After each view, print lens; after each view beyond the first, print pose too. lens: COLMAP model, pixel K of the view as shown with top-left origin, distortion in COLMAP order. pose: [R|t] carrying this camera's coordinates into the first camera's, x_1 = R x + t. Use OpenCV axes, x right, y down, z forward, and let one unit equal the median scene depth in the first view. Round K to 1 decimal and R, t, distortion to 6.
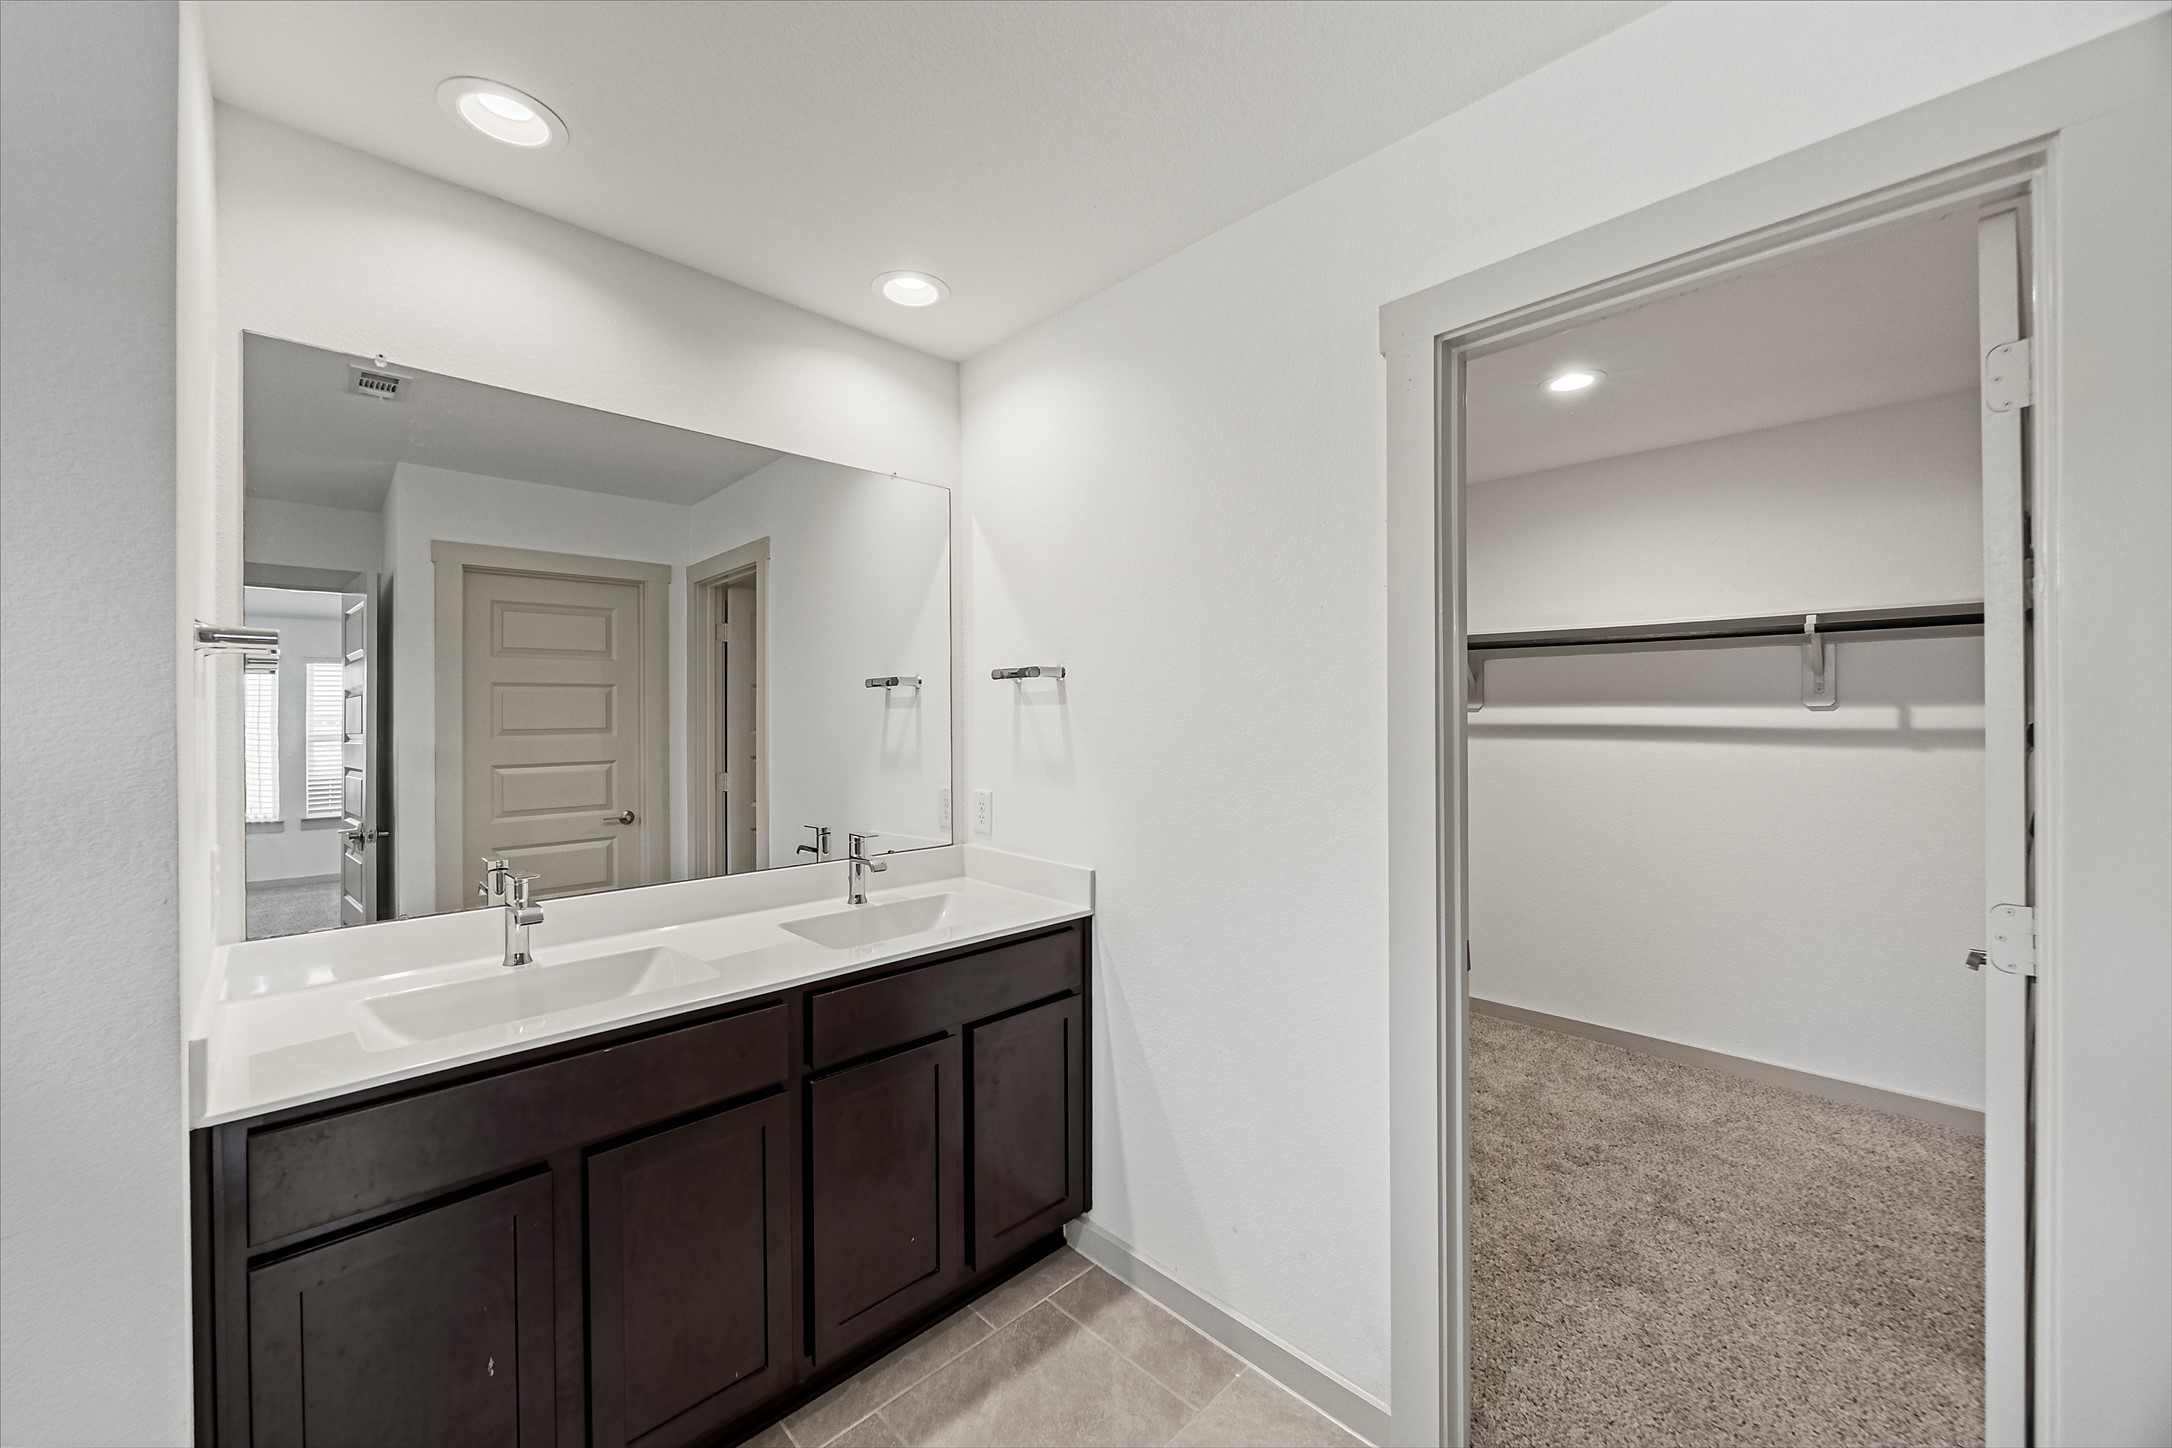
lens RADIAL K [[808.0, 0, 1082.0], [0, 808.0, 714.1], [0, 0, 1]] dist [-0.002278, -0.000241]
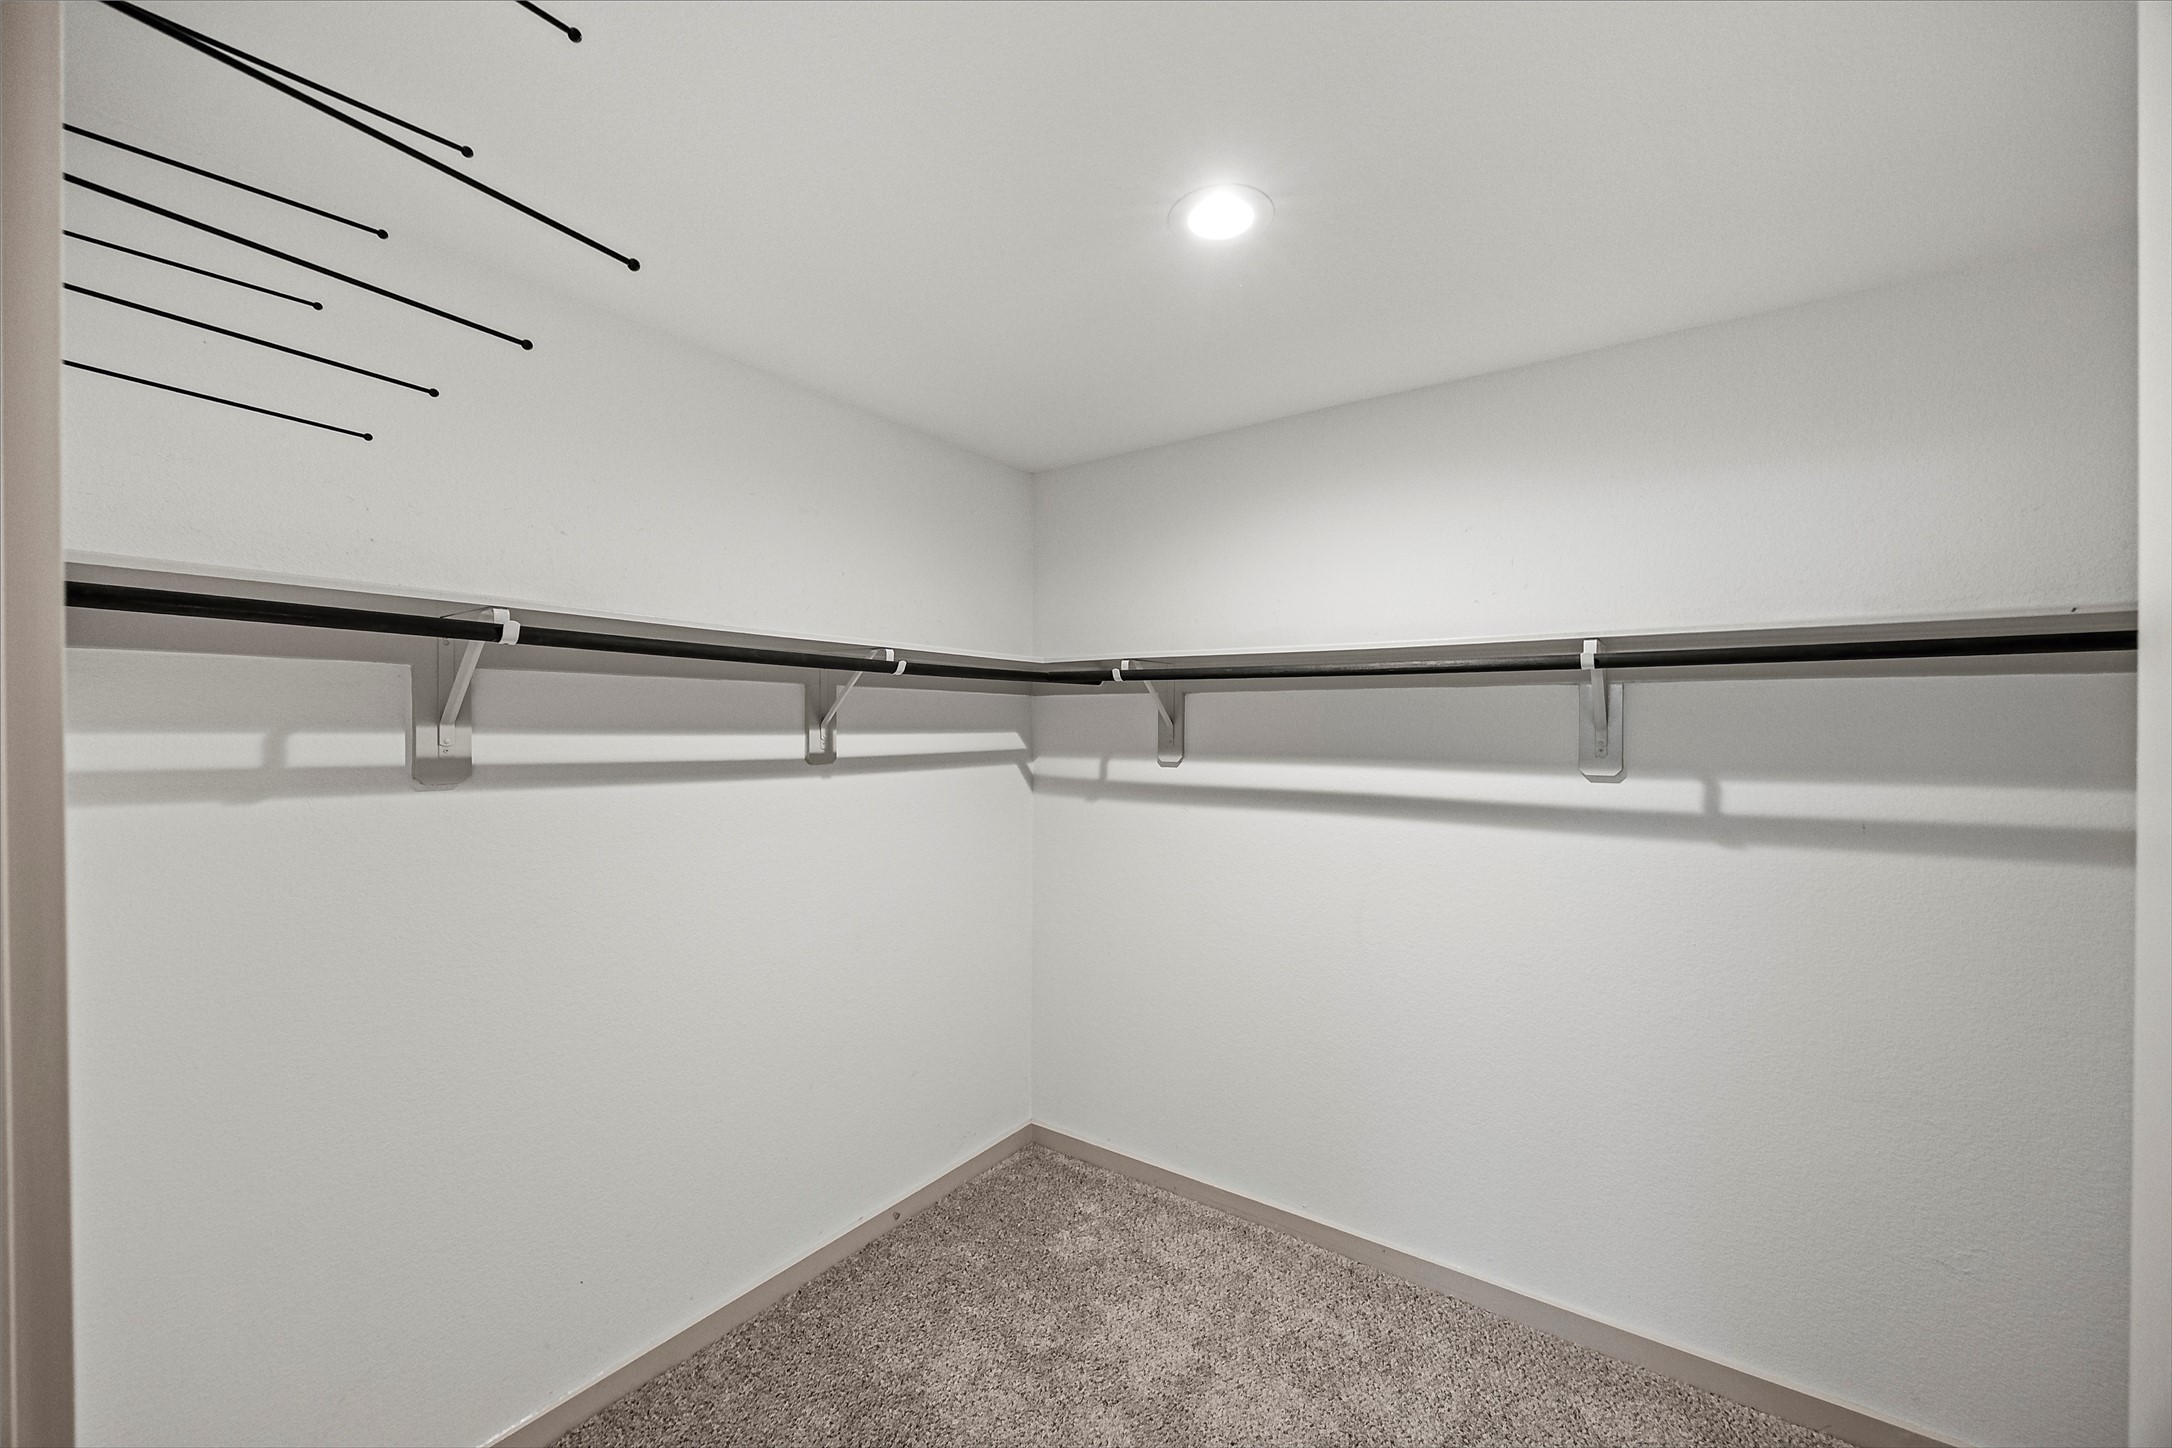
lens RADIAL K [[808.0, 0, 1089.5], [0, 808.0, 732.9], [0, 0, 1]] dist [-0.002278, -0.000241]
pose [[0.984941, 0.006641, 0.172762, 0.380697], [-0.007887, 0.999948, 0.006525, -0.047608], [-0.172709, -0.007790, 0.984942, 0.413860]]
